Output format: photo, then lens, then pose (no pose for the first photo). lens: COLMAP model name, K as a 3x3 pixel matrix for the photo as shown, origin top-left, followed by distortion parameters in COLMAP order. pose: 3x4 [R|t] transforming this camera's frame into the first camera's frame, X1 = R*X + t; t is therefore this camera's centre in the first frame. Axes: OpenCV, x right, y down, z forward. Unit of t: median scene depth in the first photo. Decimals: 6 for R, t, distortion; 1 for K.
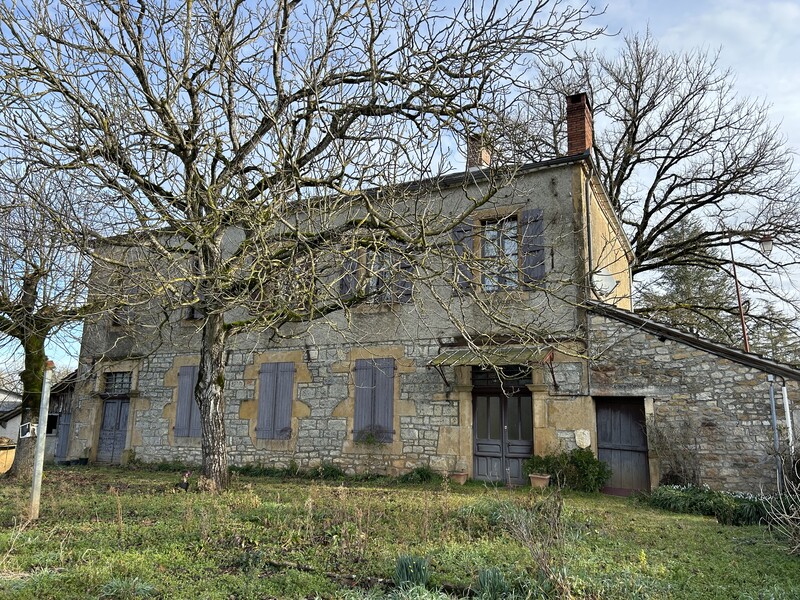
lens RADIAL K [[614.7, 0, 400.1], [0, 614.7, 298.8], [0, 0, 1]] dist [0.032712, -0.006156]
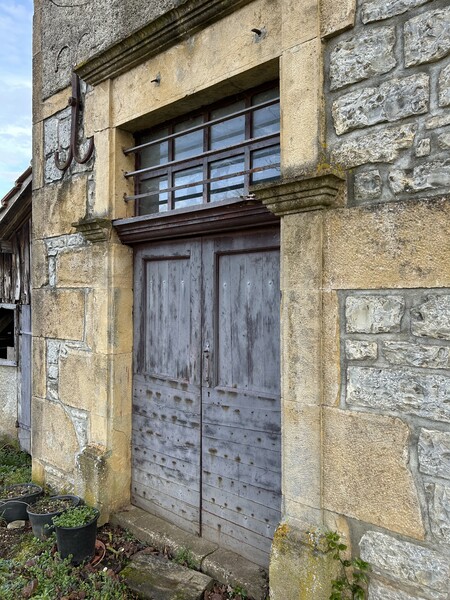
lens RADIAL K [[461.1, 0, 225.1], [0, 461.1, 300.5], [0, 0, 1]] dist [0.032712, -0.006156]
pose [[0.973839, -0.013974, -0.226809, -0.409001], [0.059324, 0.979129, 0.194389, 0.151419], [0.219359, -0.202758, 0.954343, 0.844719]]
